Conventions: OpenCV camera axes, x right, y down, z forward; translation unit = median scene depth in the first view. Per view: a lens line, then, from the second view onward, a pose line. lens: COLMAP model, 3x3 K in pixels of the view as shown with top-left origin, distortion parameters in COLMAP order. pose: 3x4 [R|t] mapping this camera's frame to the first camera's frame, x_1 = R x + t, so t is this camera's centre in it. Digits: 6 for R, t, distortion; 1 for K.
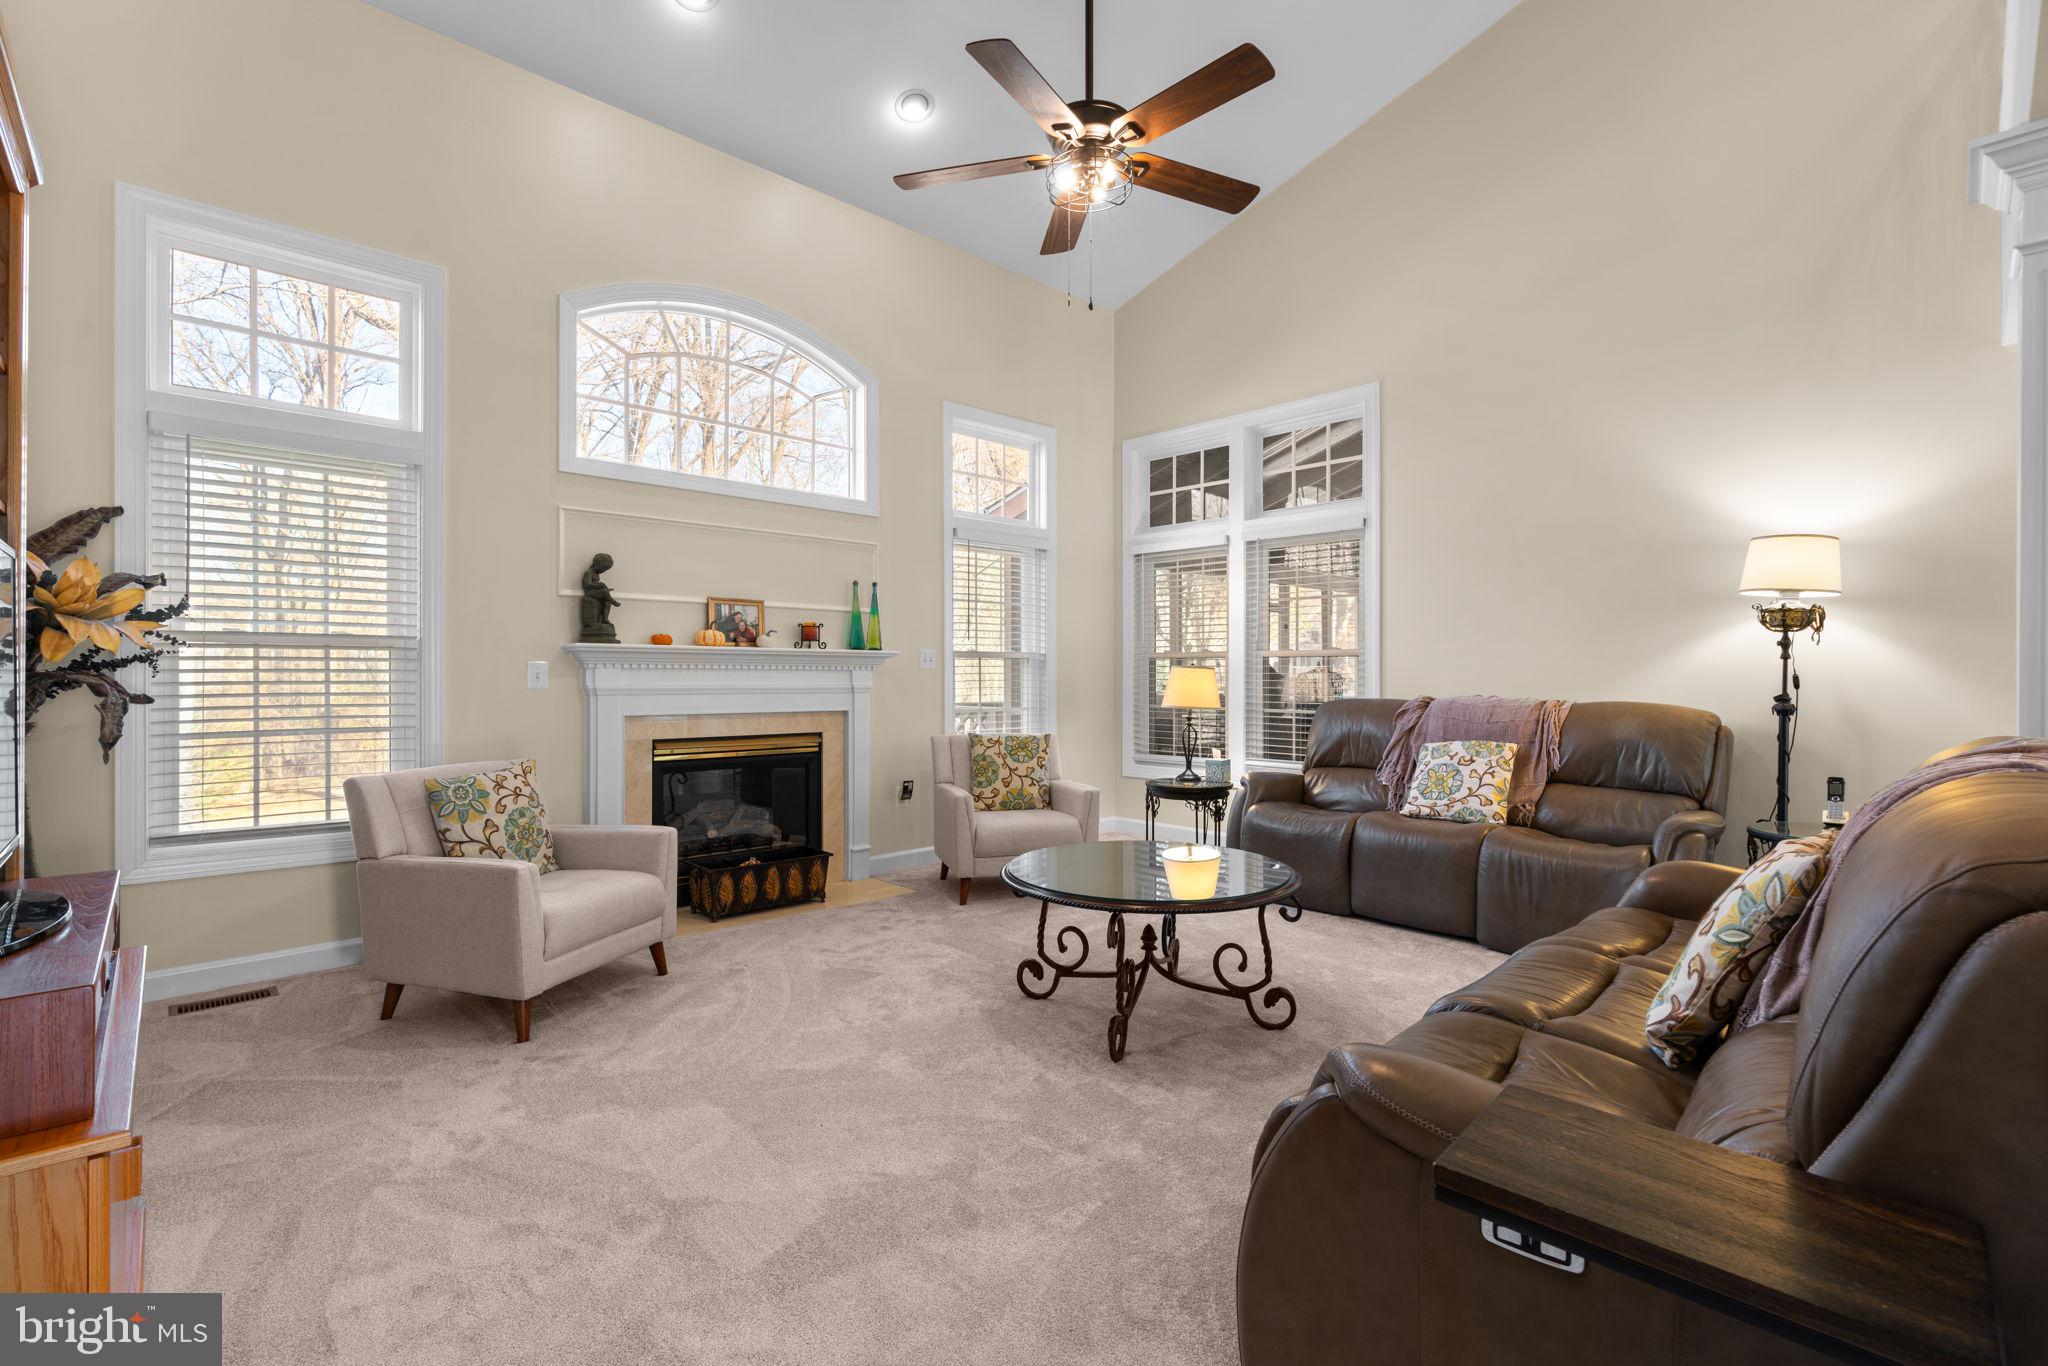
lens RADIAL K [[919.7, 0, 1021.4], [0, 919.7, 680.6], [0, 0, 1]] dist [-0.016865, 0.007429]
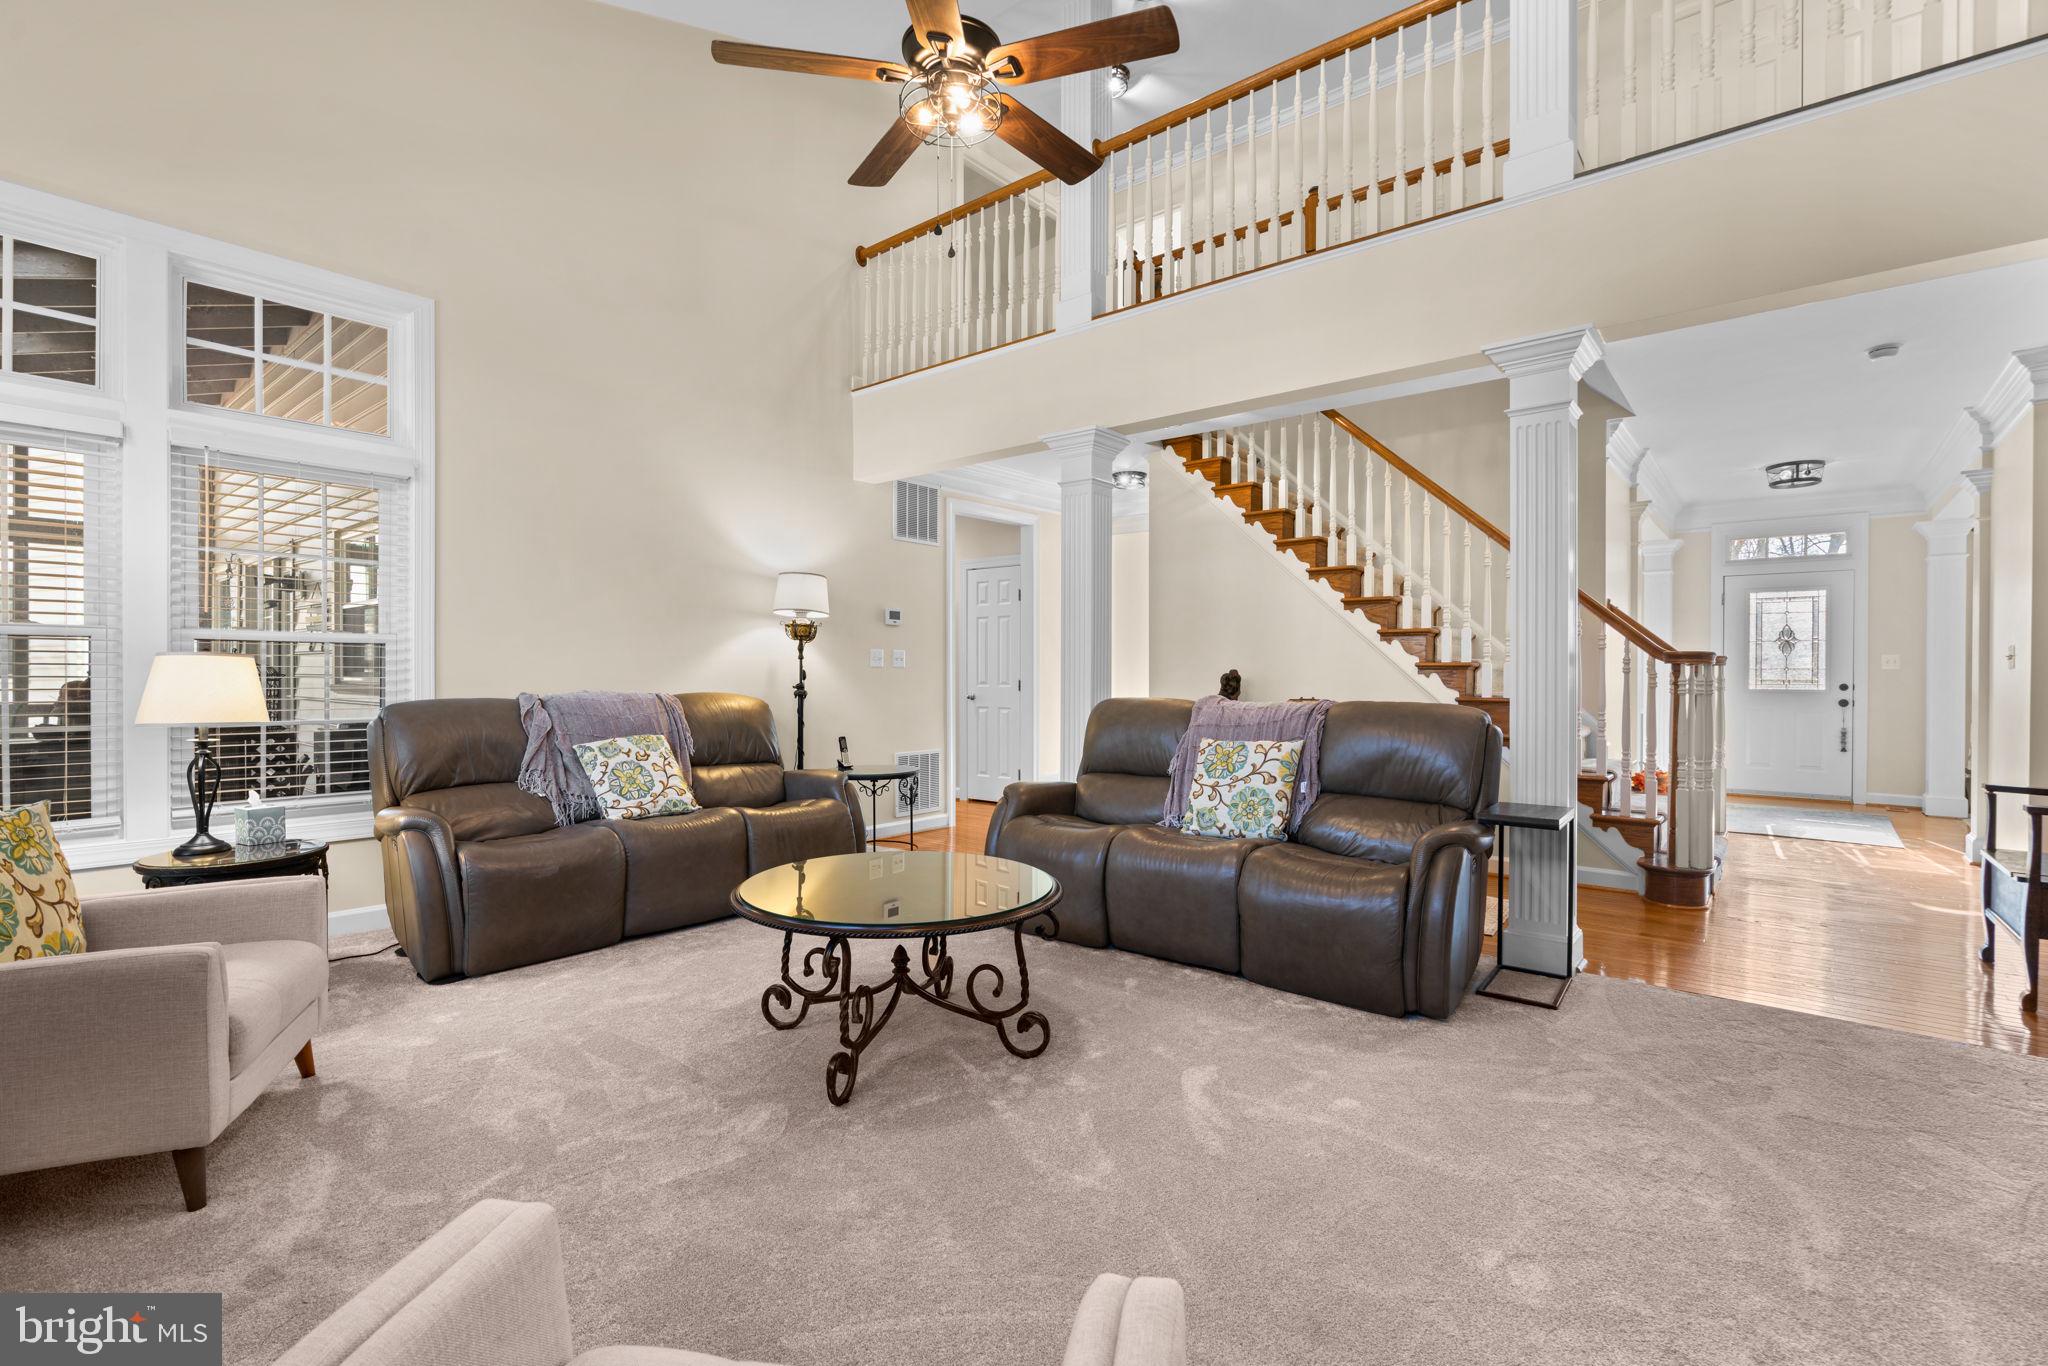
lens RADIAL K [[919.7, 0, 1021.4], [0, 919.7, 680.6], [0, 0, 1]] dist [-0.016865, 0.007429]
pose [[-0.110989, -0.016502, 0.993685, -0.576936], [-0.004586, 0.999860, 0.016092, -0.013326], [-0.993811, -0.002771, -0.111049, 0.726050]]
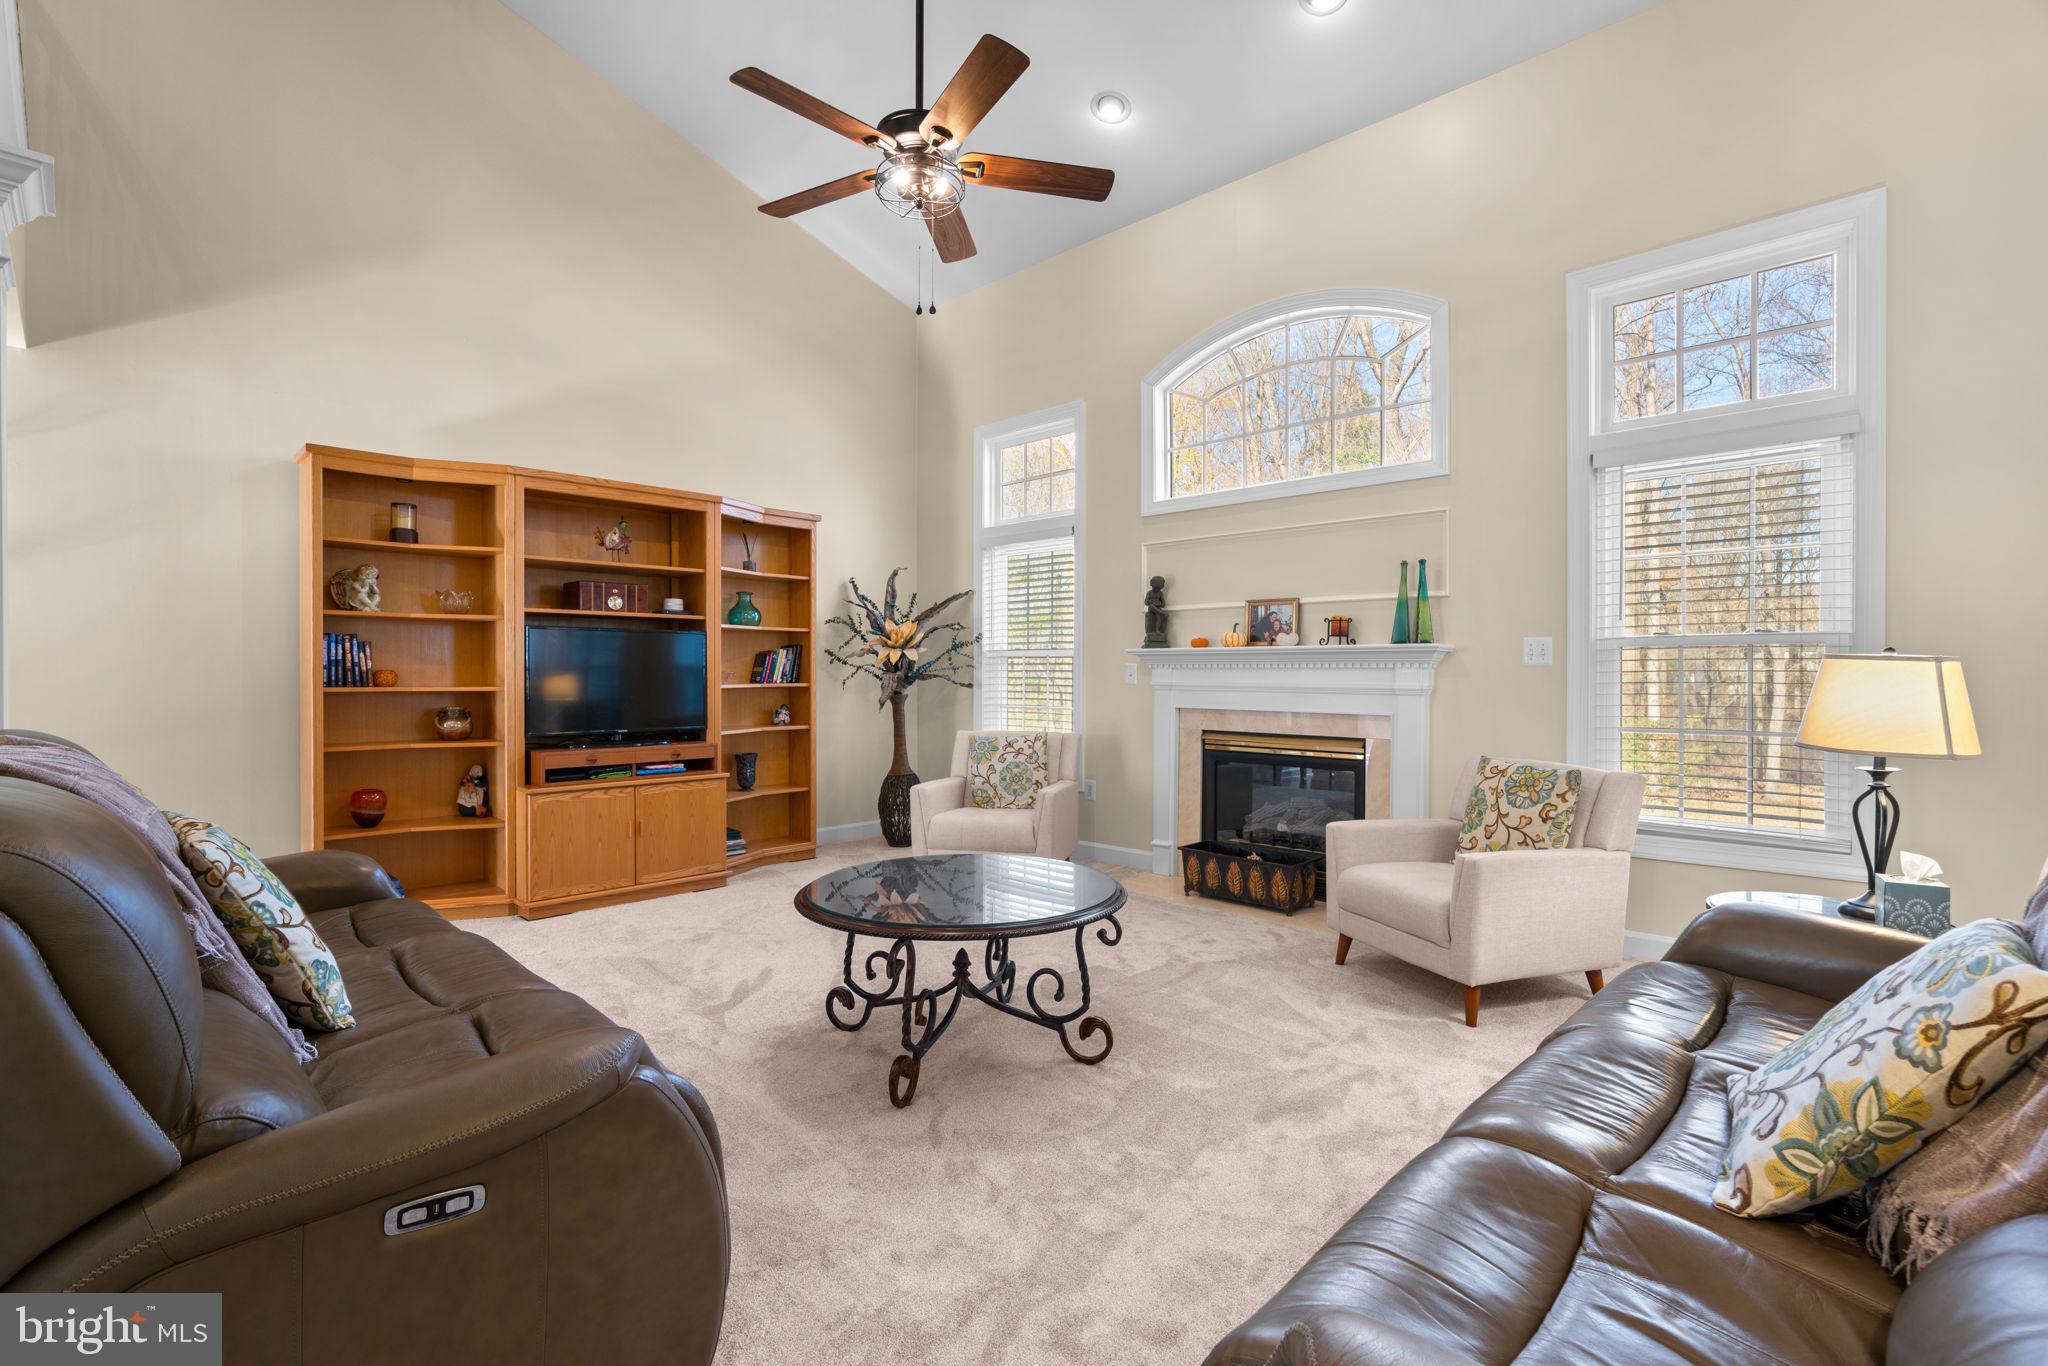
lens RADIAL K [[919.7, 0, 1021.4], [0, 919.7, 680.6], [0, 0, 1]] dist [-0.016865, 0.007429]
pose [[0.044013, 0.006306, -0.999011, 0.774278], [-0.007321, 0.999955, 0.005990, -0.002891], [0.999004, 0.007050, 0.044057, 0.753980]]
